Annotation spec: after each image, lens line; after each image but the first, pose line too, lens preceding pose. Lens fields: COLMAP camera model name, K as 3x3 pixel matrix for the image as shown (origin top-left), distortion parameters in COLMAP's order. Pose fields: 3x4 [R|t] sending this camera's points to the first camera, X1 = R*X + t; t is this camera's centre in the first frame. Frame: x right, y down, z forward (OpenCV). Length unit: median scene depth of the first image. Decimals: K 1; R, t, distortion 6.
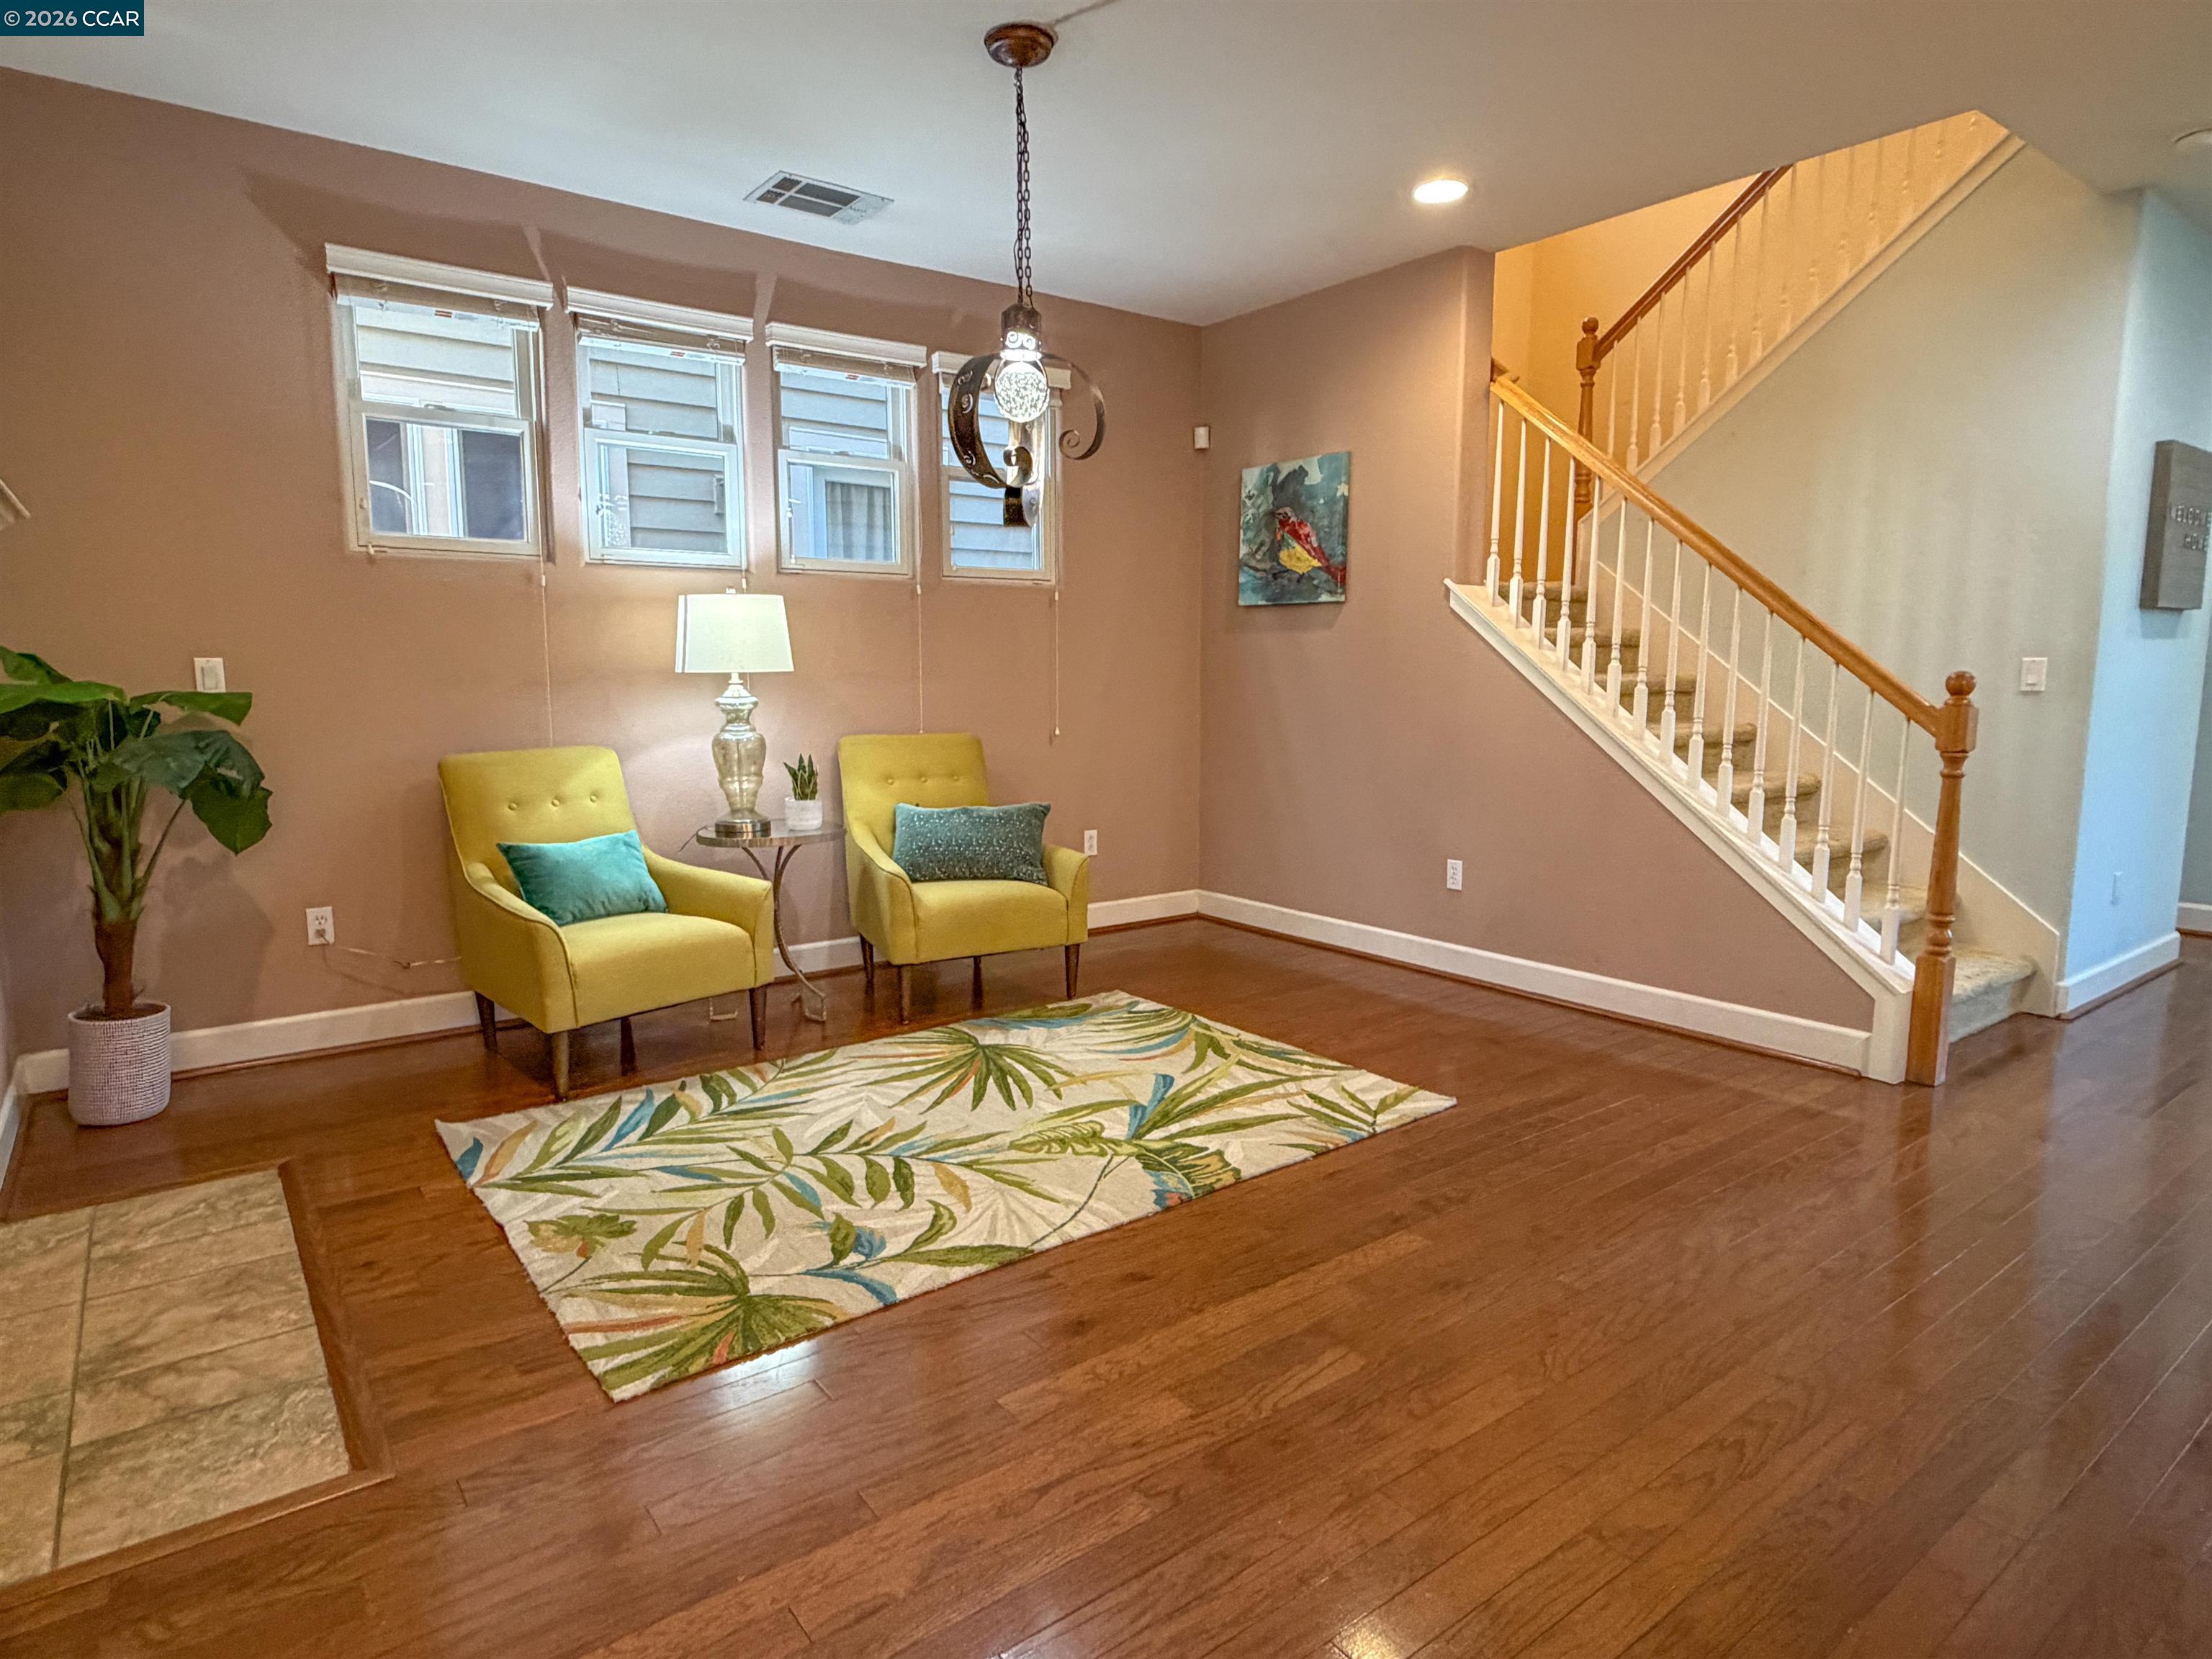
lens RADIAL K [[1247.9, 0, 1093.8], [0, 1247.9, 828.8], [0, 0, 1]] dist [-0.000088, -0.000710]
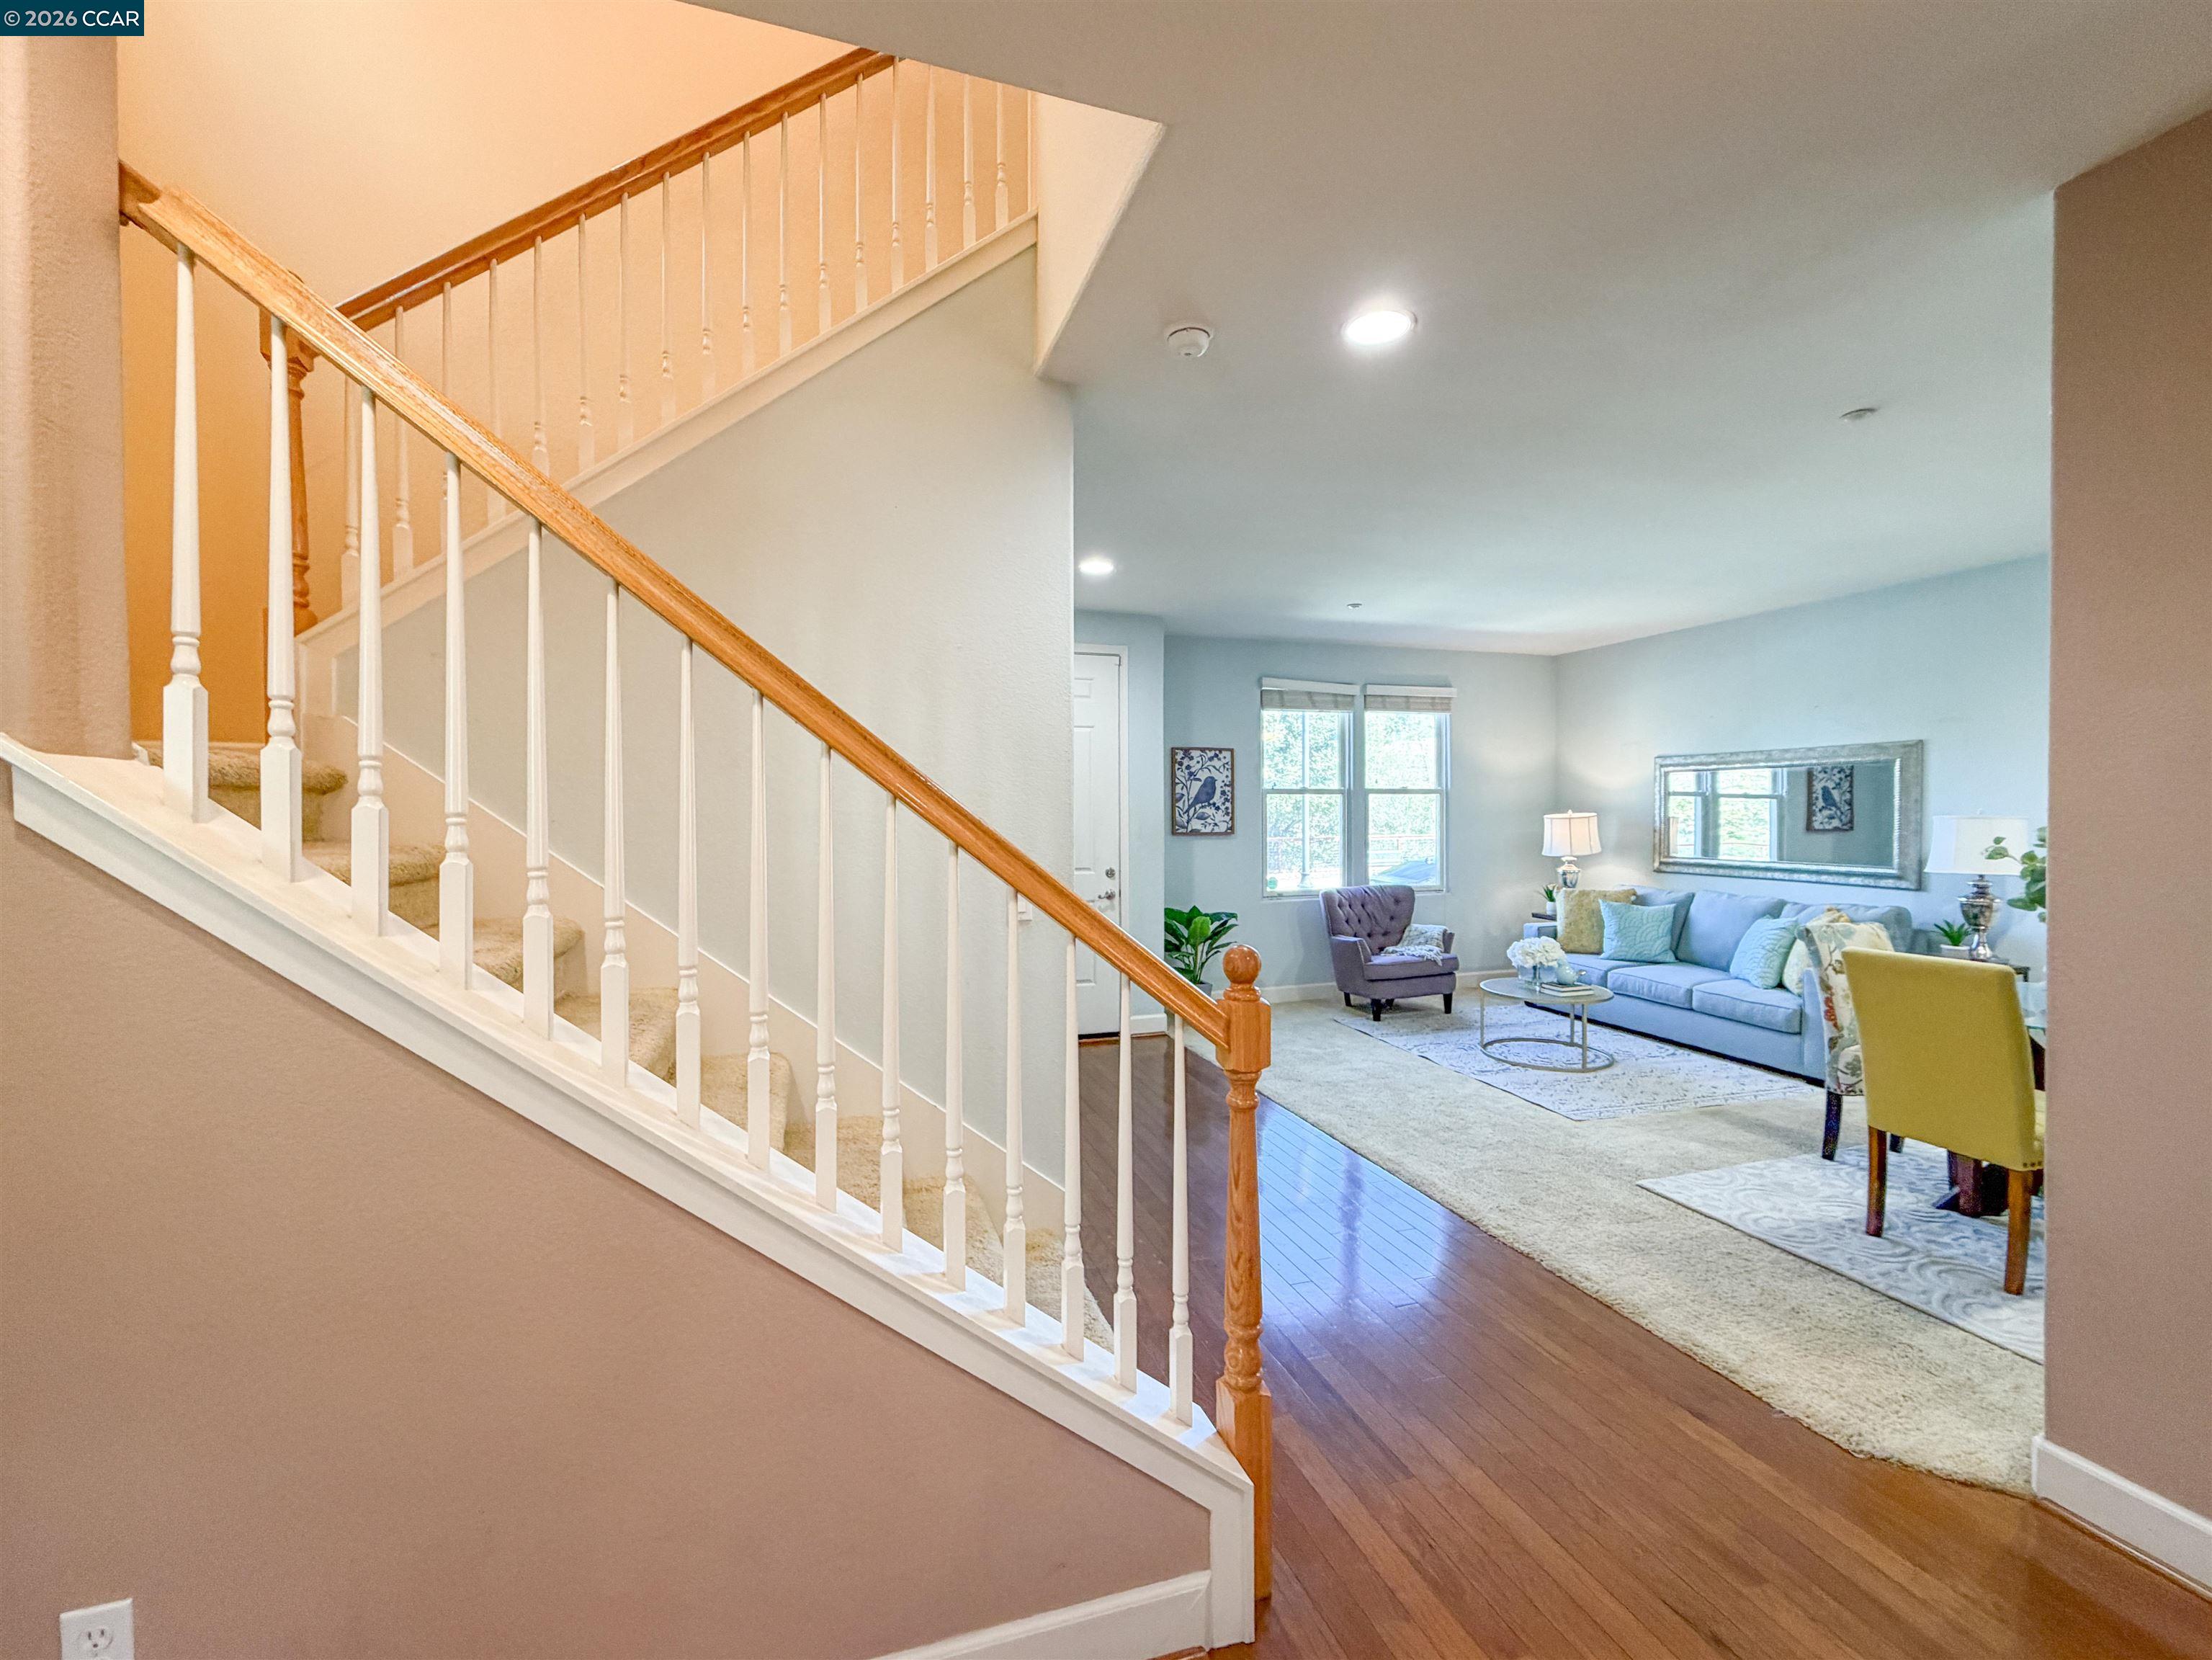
lens RADIAL K [[926.7, 0, 1095.8], [0, 926.7, 824.8], [0, 0, 1]] dist [-0.000475, -0.000300]
pose [[0.332938, -0.012259, 0.942869, 0.192544], [0.123033, 0.991932, -0.030548, -0.168389], [-0.934888, 0.126175, 0.331760, 0.824413]]
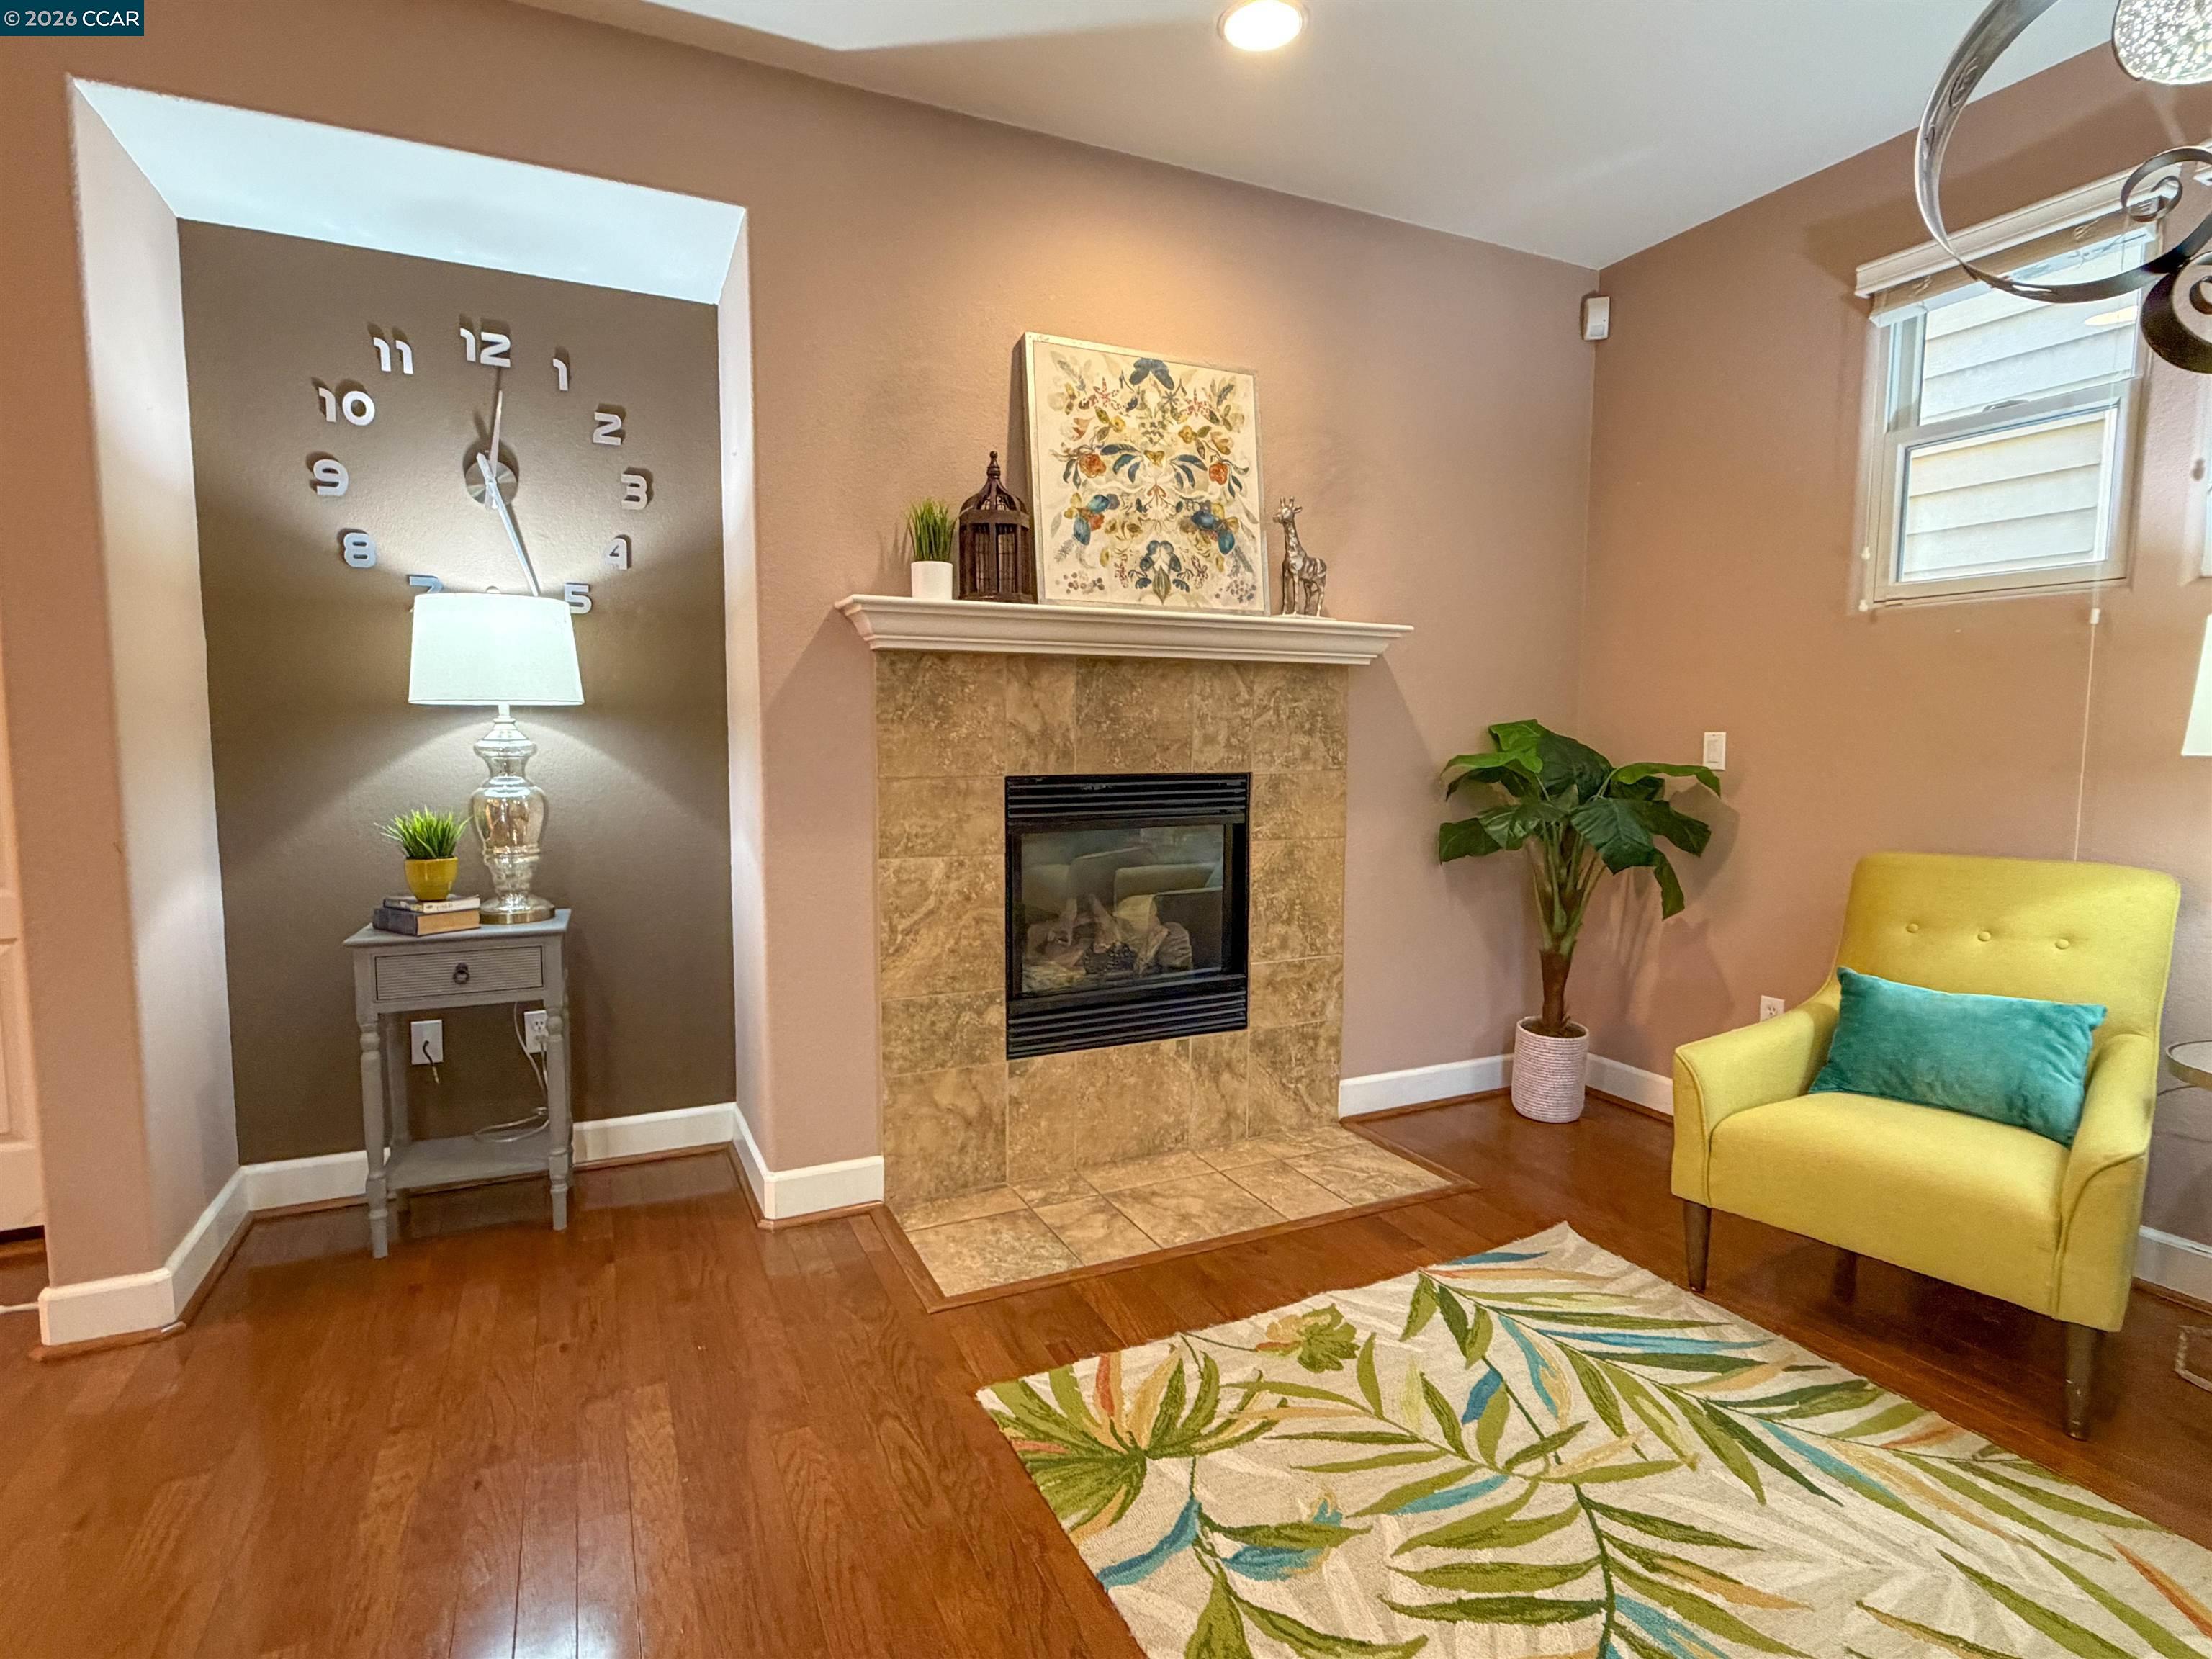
lens RADIAL K [[1107.5, 0, 1099.1], [0, 1107.5, 825.0], [0, 0, 1]] dist [-0.002128, 0.000159]
pose [[-0.204413, 0.079552, -0.975647, 0.279674], [-0.127440, 0.986047, 0.107100, -0.088513], [0.970554, 0.146230, -0.191422, 0.651937]]
